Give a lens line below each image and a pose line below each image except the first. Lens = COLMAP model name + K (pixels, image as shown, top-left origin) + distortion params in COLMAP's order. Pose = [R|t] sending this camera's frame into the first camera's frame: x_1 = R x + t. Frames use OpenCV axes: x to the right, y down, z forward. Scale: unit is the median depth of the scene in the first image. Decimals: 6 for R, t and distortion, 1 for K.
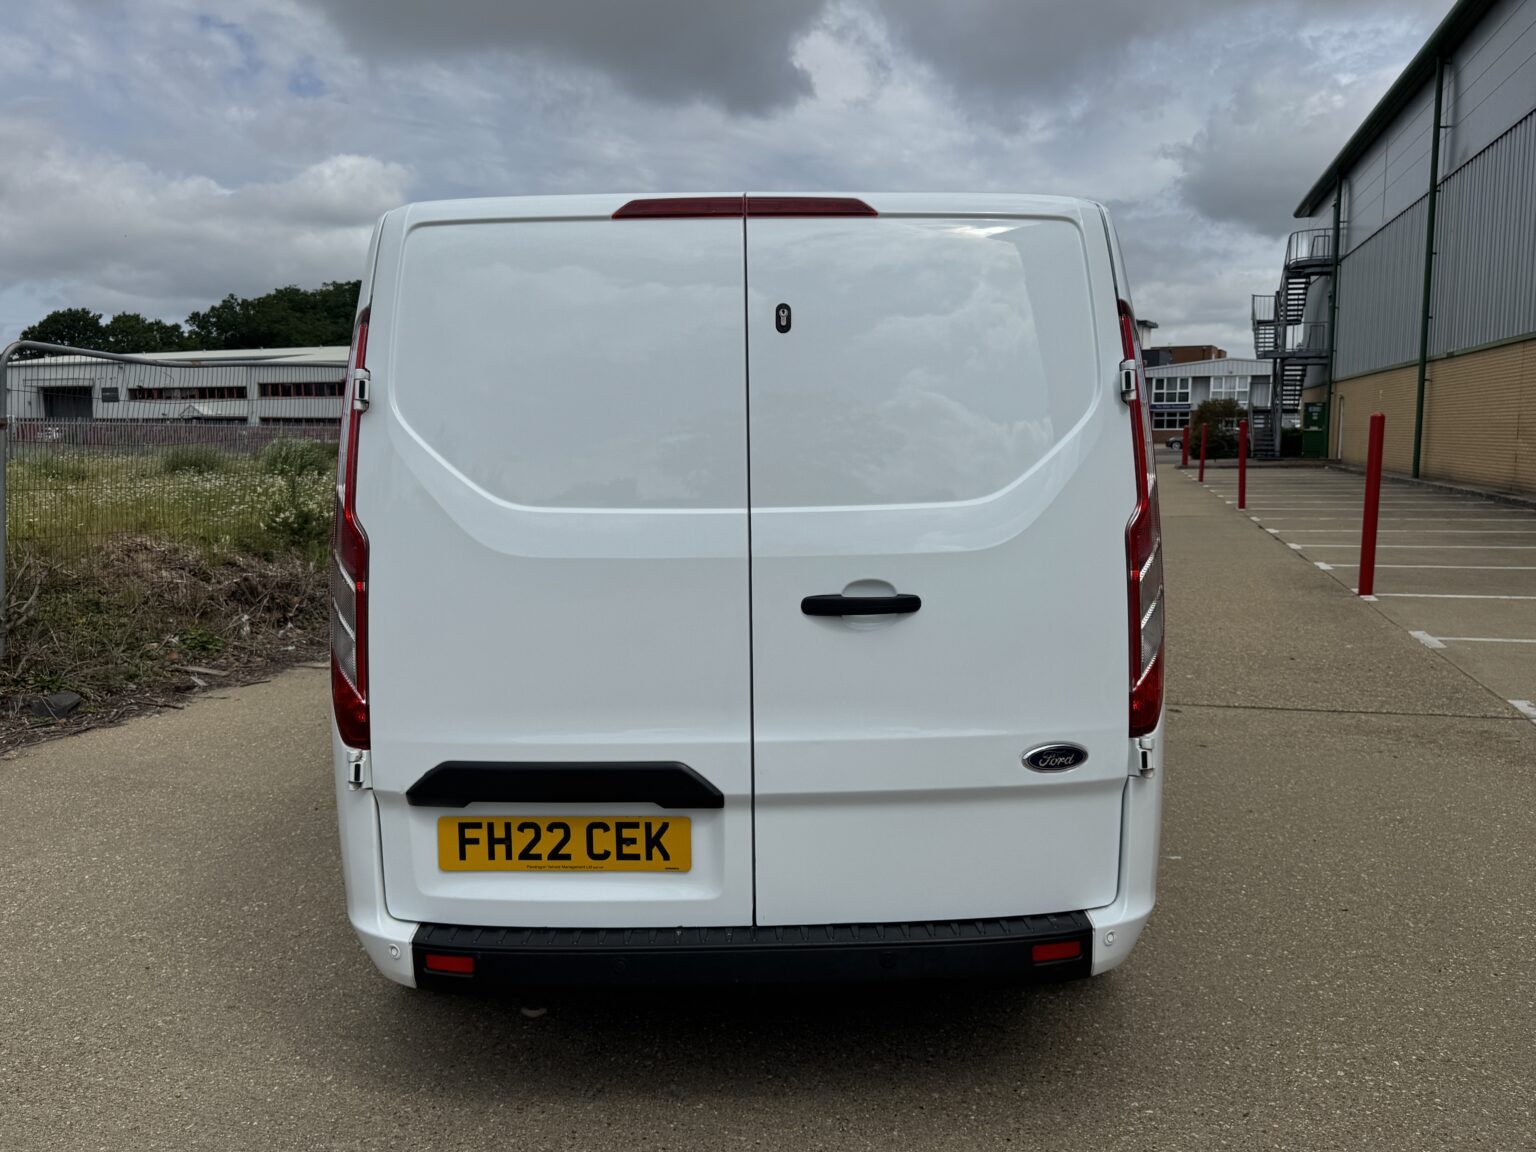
lens RADIAL K [[1271.2, 0, 768.0], [0, 1271.2, 576.0], [0, 0, 1]] dist [0.061812, -0.068145]
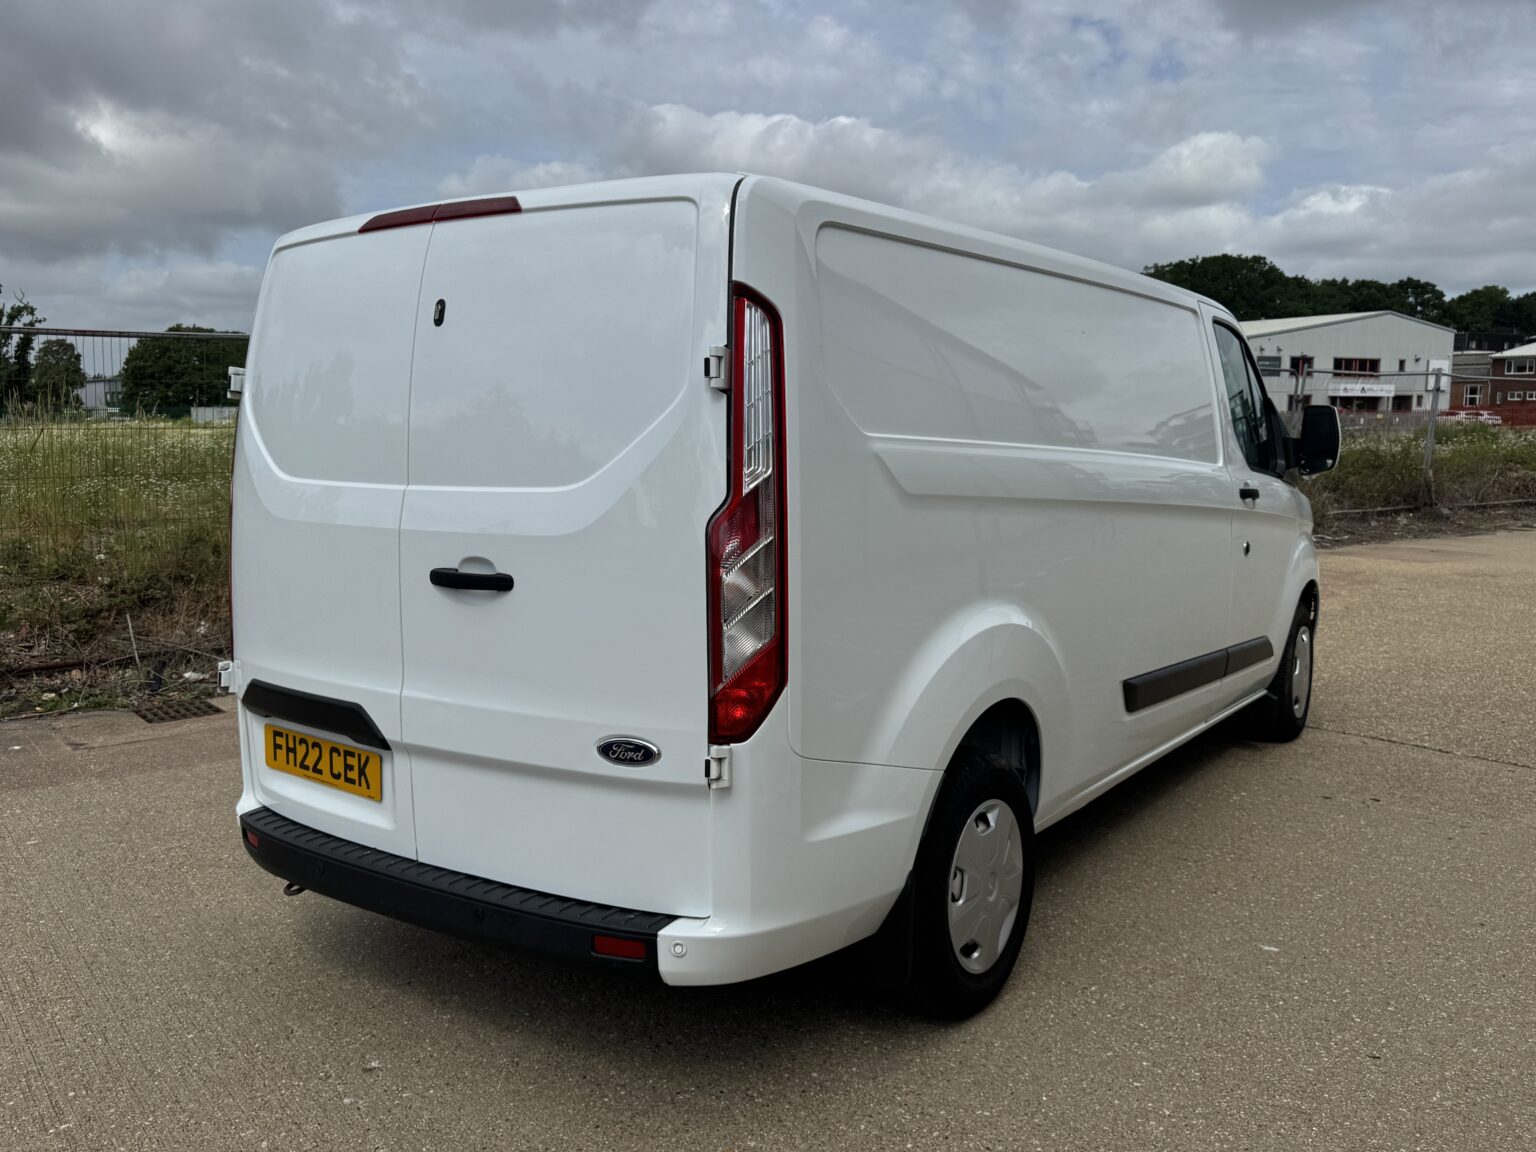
lens RADIAL K [[1290.6, 0, 787.7], [0, 1290.6, 580.0], [0, 0, 1]] dist [0.058994, -0.108914]
pose [[0.813295, 0.078323, -0.576555, 0.884574], [-0.069730, 0.996877, 0.037060, -0.035022], [0.577658, 0.010062, 0.816217, 0.255914]]
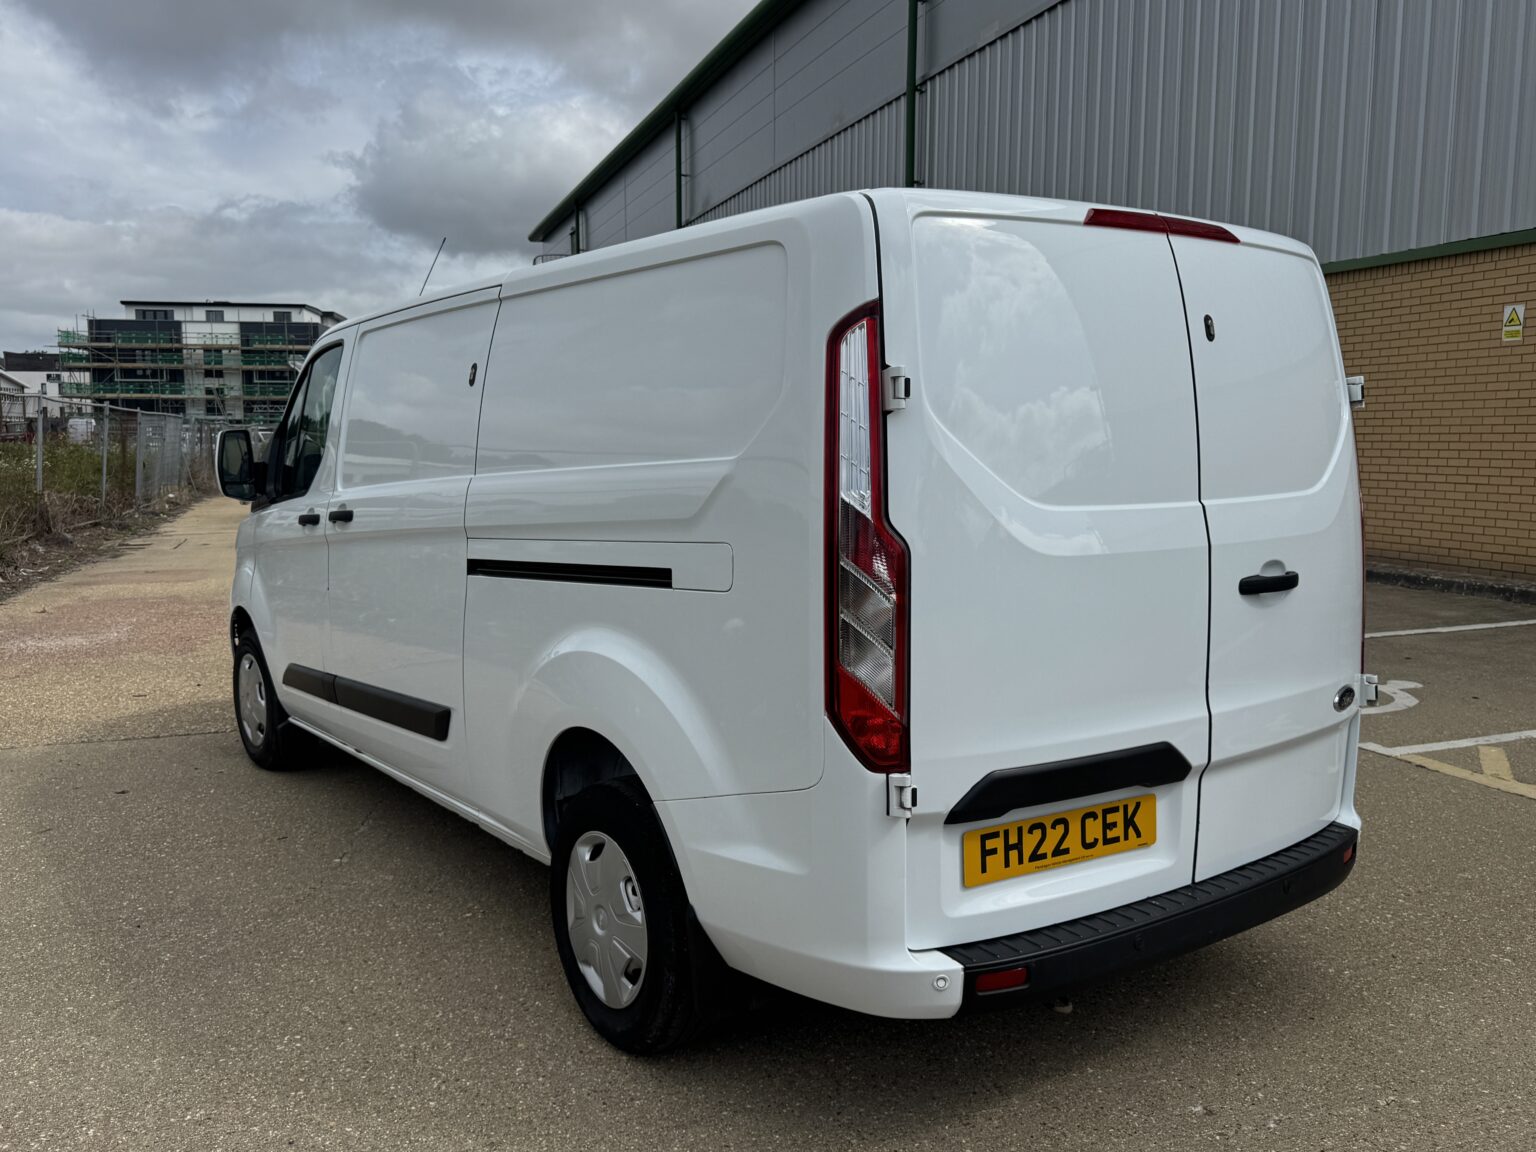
lens RADIAL K [[1290.6, 0, 787.7], [0, 1290.6, 580.0], [0, 0, 1]] dist [0.058994, -0.108914]
pose [[0.819514, -0.056743, 0.570243, -0.907801], [0.060853, 0.998076, 0.011861, -0.019401], [-0.569819, 0.024980, 0.821391, 0.277146]]
